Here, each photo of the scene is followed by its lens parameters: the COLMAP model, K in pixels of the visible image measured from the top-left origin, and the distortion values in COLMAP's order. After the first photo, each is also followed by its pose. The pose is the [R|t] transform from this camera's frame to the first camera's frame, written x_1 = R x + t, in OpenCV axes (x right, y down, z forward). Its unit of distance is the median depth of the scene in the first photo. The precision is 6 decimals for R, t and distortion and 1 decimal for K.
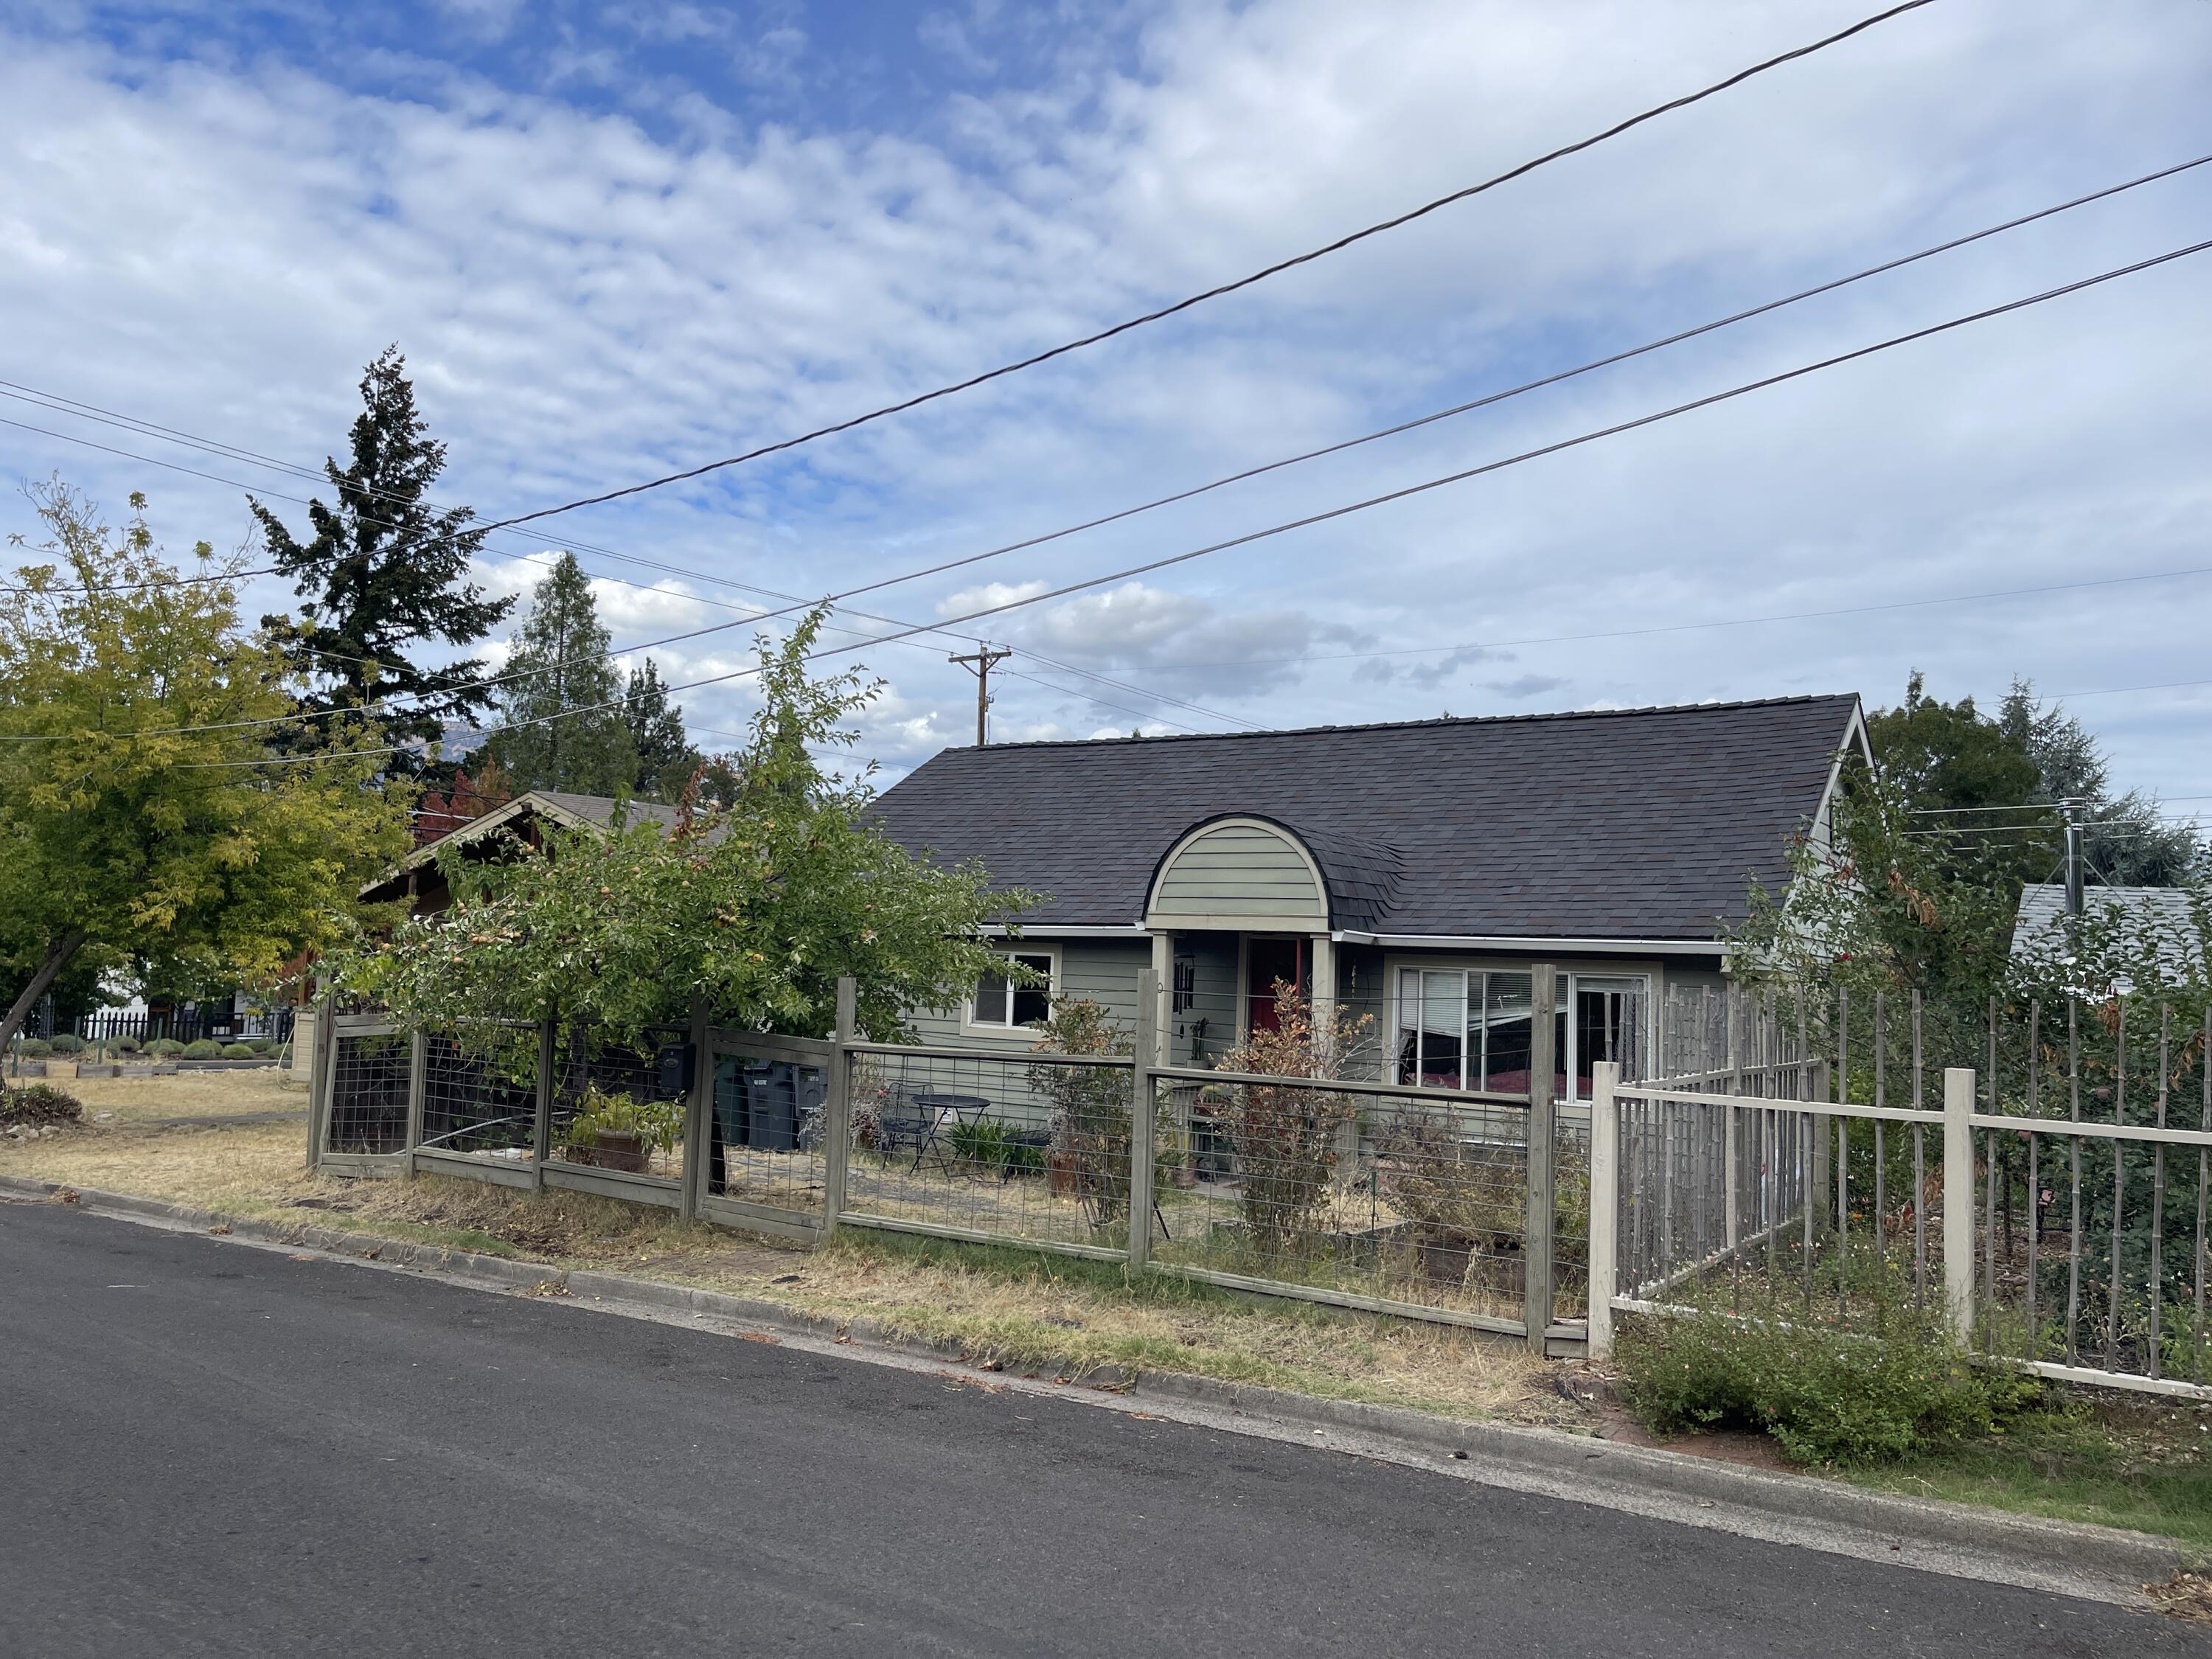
lens RADIAL K [[1682.1, 0, 1107.9], [0, 1682.1, 893.9], [0, 0, 1]] dist [0.101834, -0.169218]
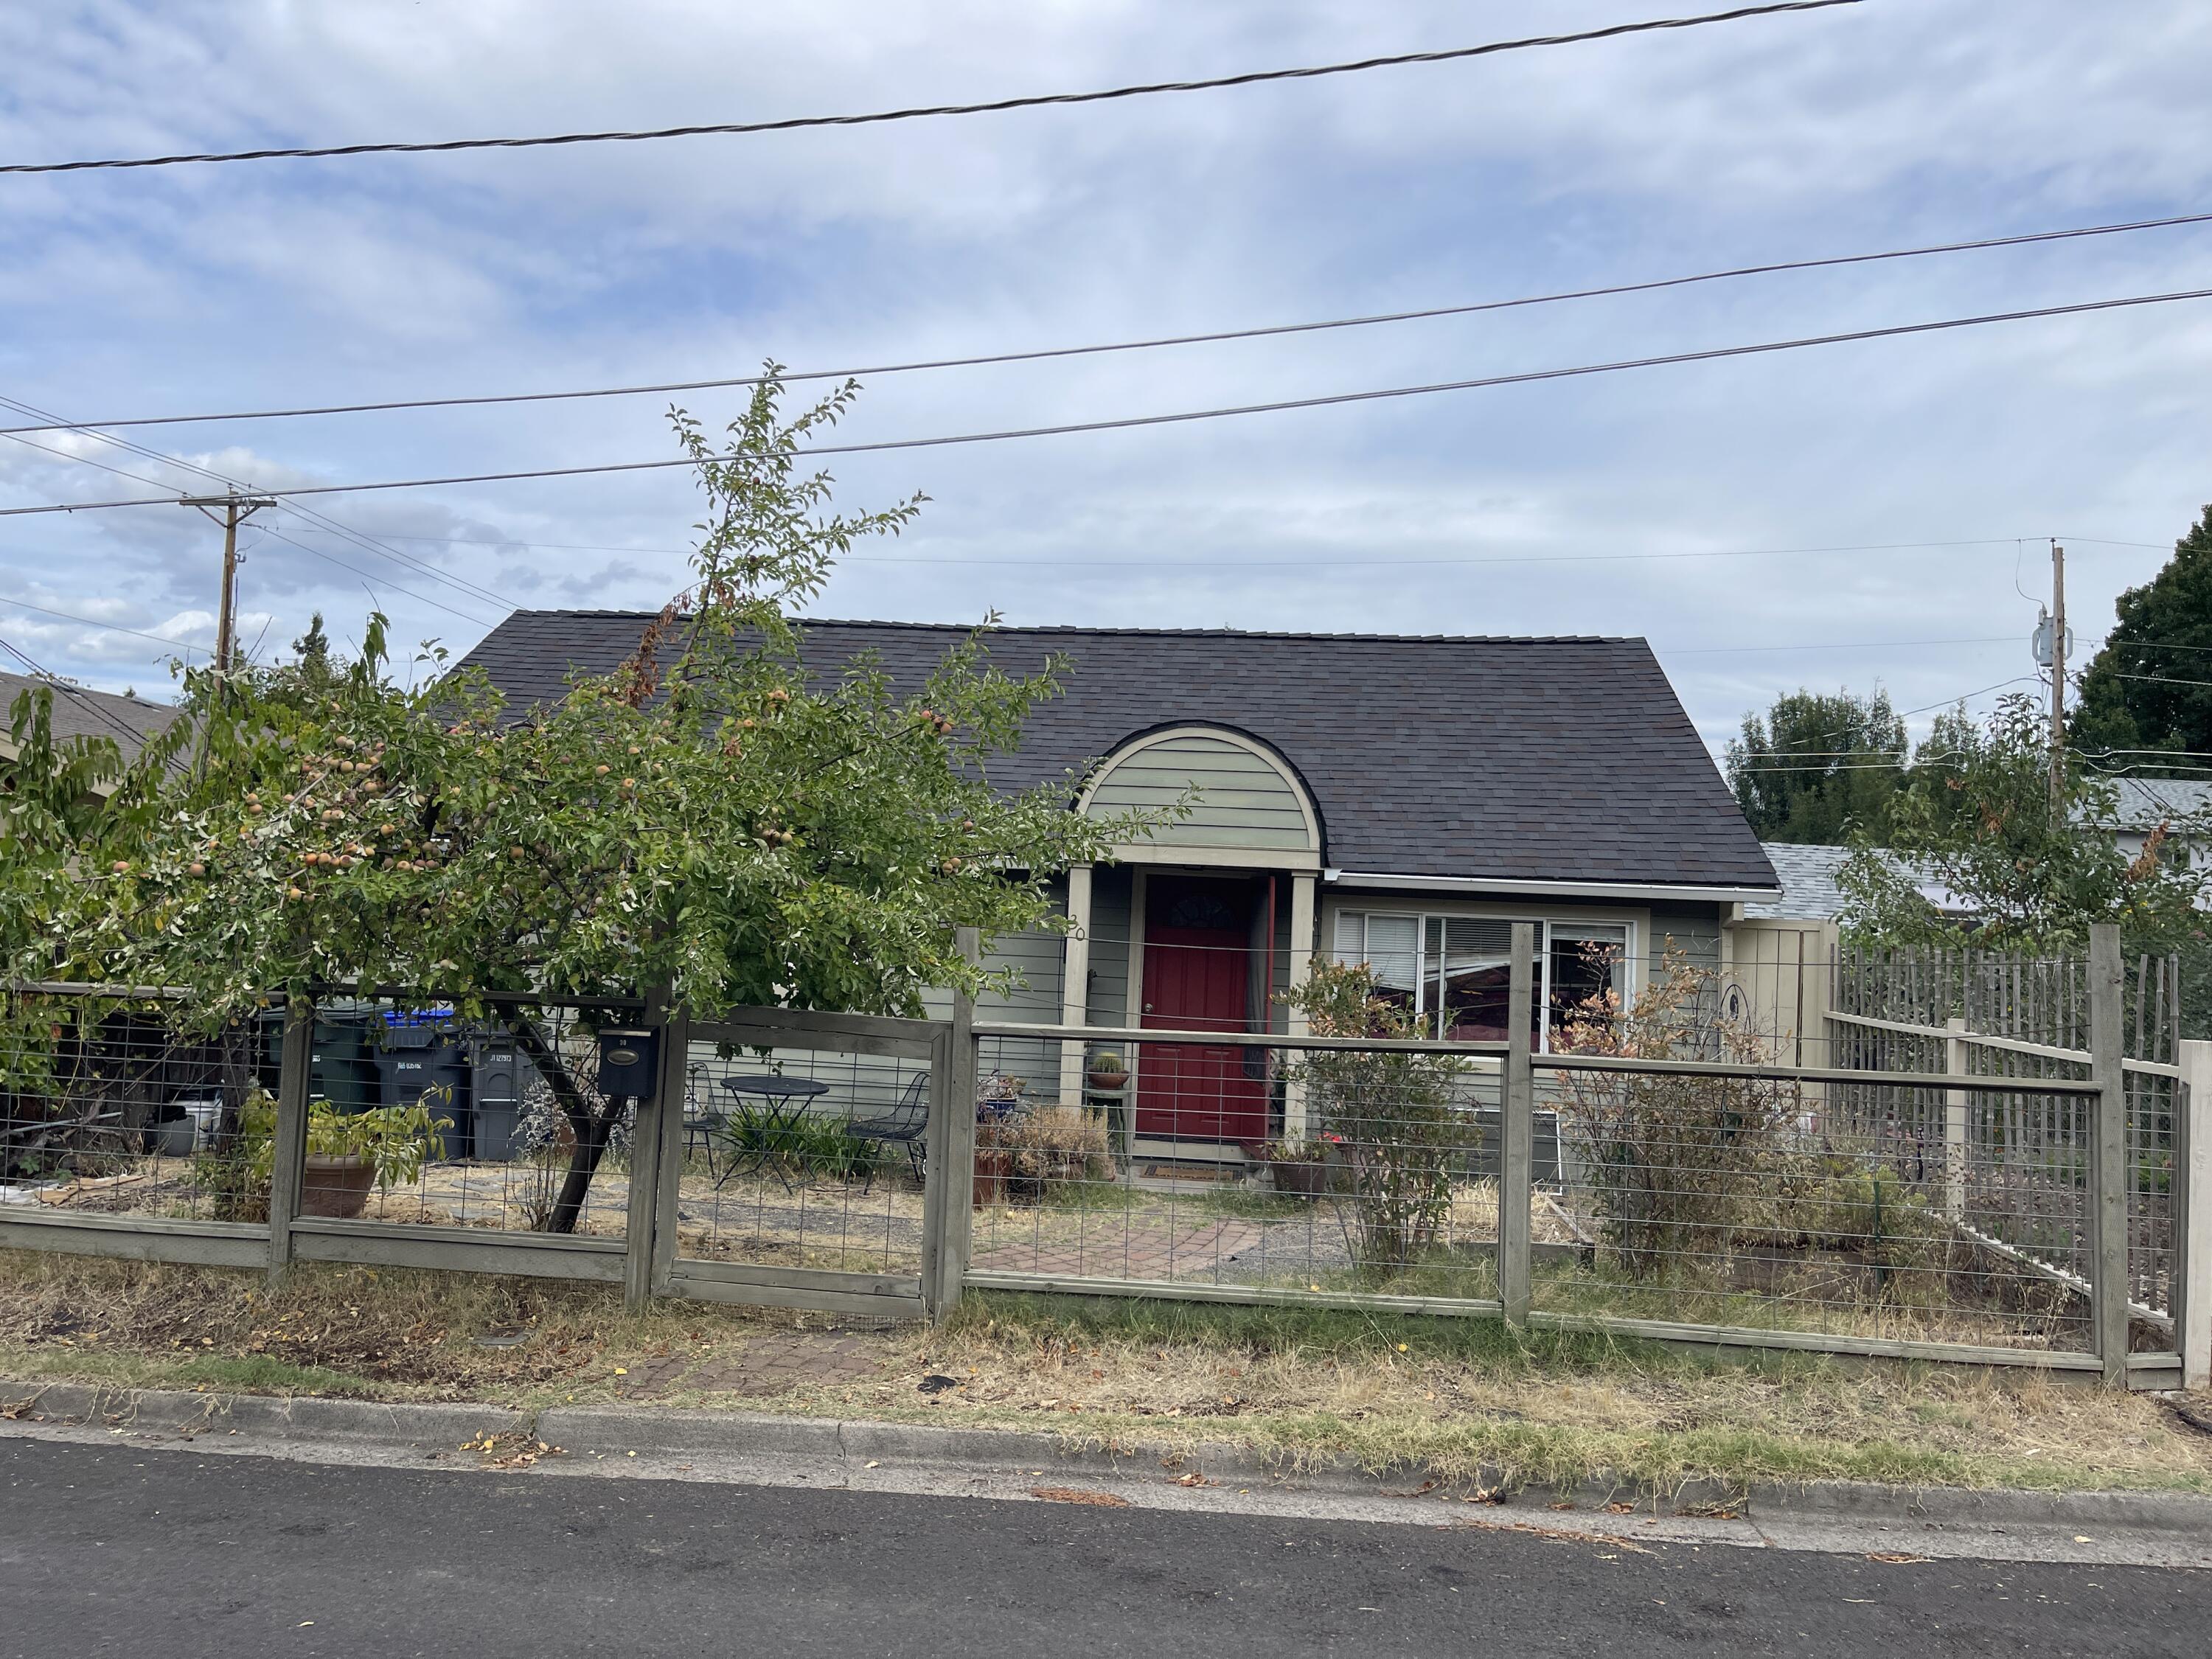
lens RADIAL K [[1664.8, 0, 1106.0], [0, 1664.8, 829.5], [0, 0, 1]] dist [0.062119, -0.078773]
pose [[0.872113, 0.029872, 0.488392, -0.359247], [-0.033264, 0.999445, -0.001731, 0.007699], [-0.488173, -0.014736, 0.872623, 0.314577]]
